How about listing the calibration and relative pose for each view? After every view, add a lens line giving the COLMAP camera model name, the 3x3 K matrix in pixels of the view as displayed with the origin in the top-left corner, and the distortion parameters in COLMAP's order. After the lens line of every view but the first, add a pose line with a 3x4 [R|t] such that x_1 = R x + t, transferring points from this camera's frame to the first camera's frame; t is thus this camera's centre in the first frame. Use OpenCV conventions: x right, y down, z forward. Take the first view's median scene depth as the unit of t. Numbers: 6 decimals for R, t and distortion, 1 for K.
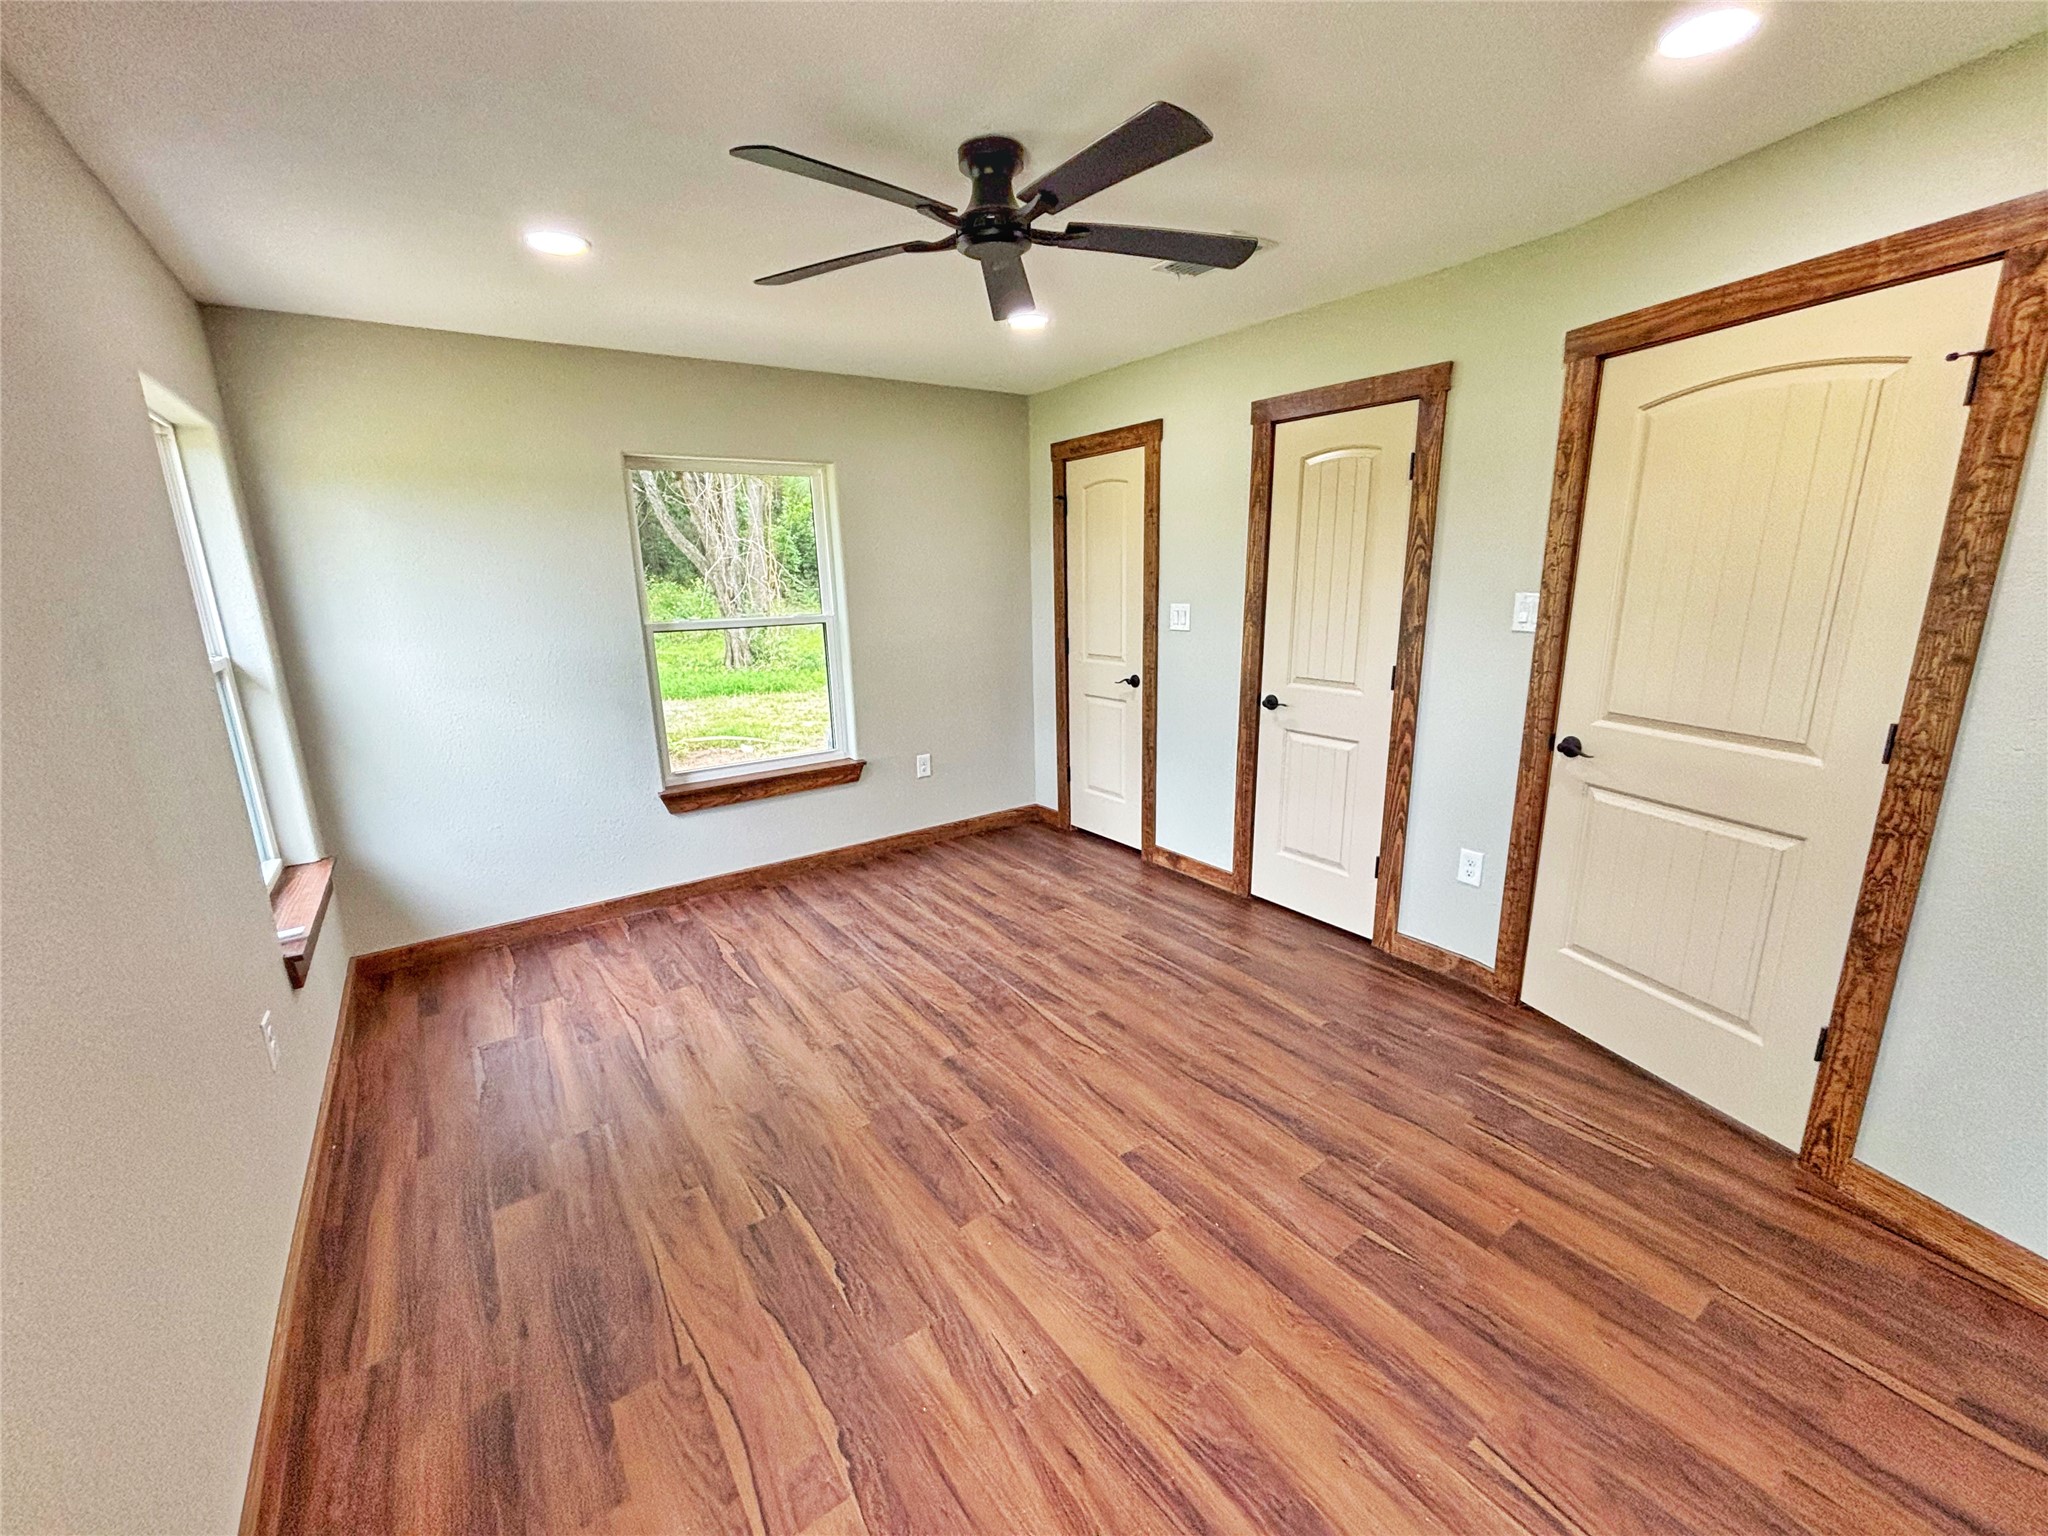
lens RADIAL K [[835.4, 0, 1024.0], [0, 835.4, 768.0], [0, 0, 1]] dist [0.014471, -0.000362]
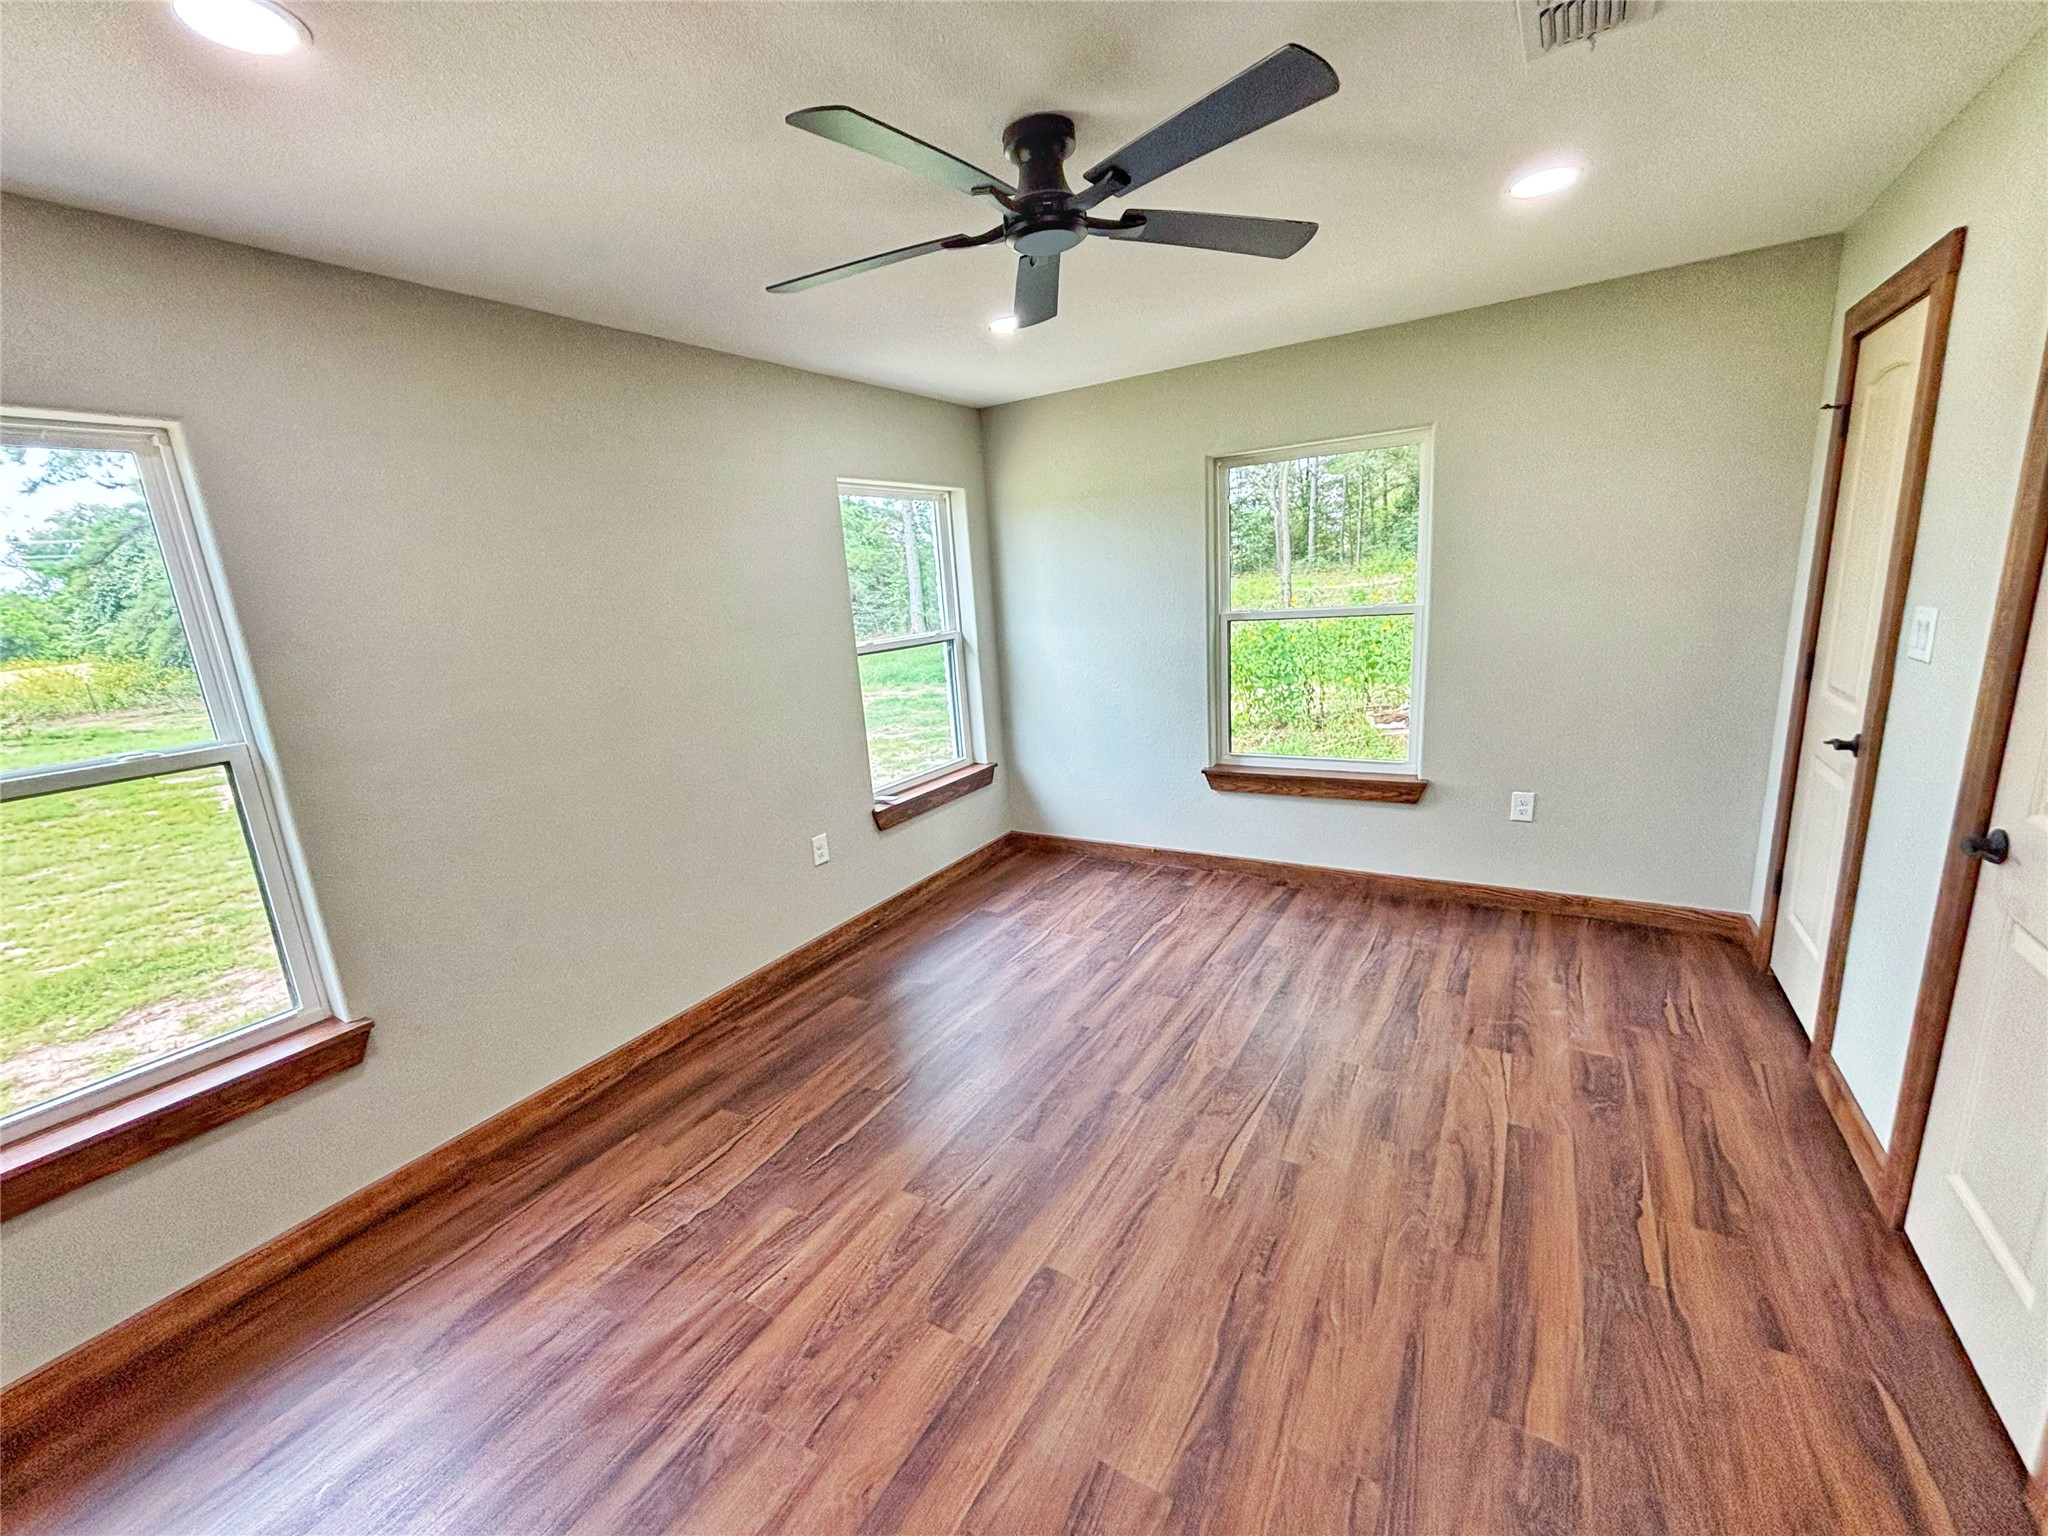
lens RADIAL K [[835.4, 0, 1024.0], [0, 835.4, 768.0], [0, 0, 1]] dist [0.014471, -0.000362]
pose [[0.400353, 0.203966, -0.893373, 0.492233], [-0.158378, 0.975644, 0.151774, -0.108150], [0.902571, 0.080727, 0.422906, 0.357755]]
